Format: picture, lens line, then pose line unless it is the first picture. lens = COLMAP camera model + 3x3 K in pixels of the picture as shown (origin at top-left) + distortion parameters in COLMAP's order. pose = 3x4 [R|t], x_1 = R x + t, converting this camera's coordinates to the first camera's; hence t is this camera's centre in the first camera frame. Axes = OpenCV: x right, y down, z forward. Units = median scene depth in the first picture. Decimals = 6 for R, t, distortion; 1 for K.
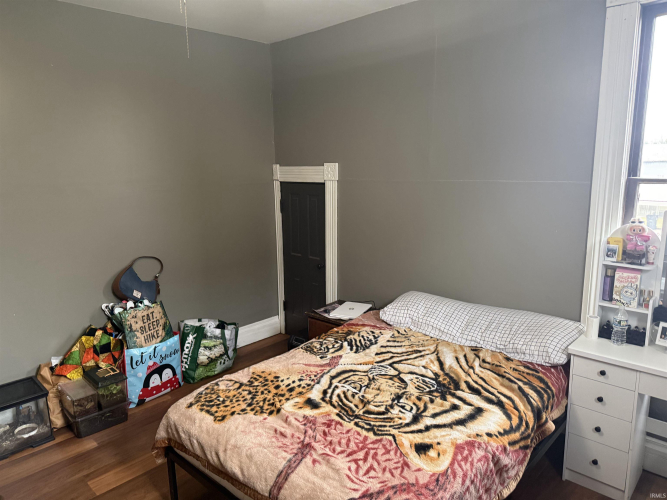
lens RADIAL K [[466.3, 0, 333.5], [0, 466.3, 250.0], [0, 0, 1]] dist [0.091594, -0.101761]
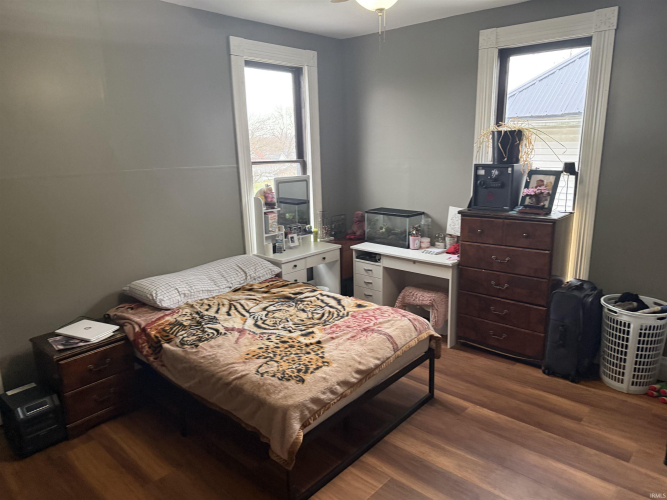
lens RADIAL K [[466.3, 0, 333.5], [0, 466.3, 250.0], [0, 0, 1]] dist [0.091594, -0.101761]
pose [[-0.034840, -0.194915, 0.980201, -1.206804], [0.210448, 0.957374, 0.197856, -0.129202], [-0.976984, 0.213175, 0.007665, 0.827310]]
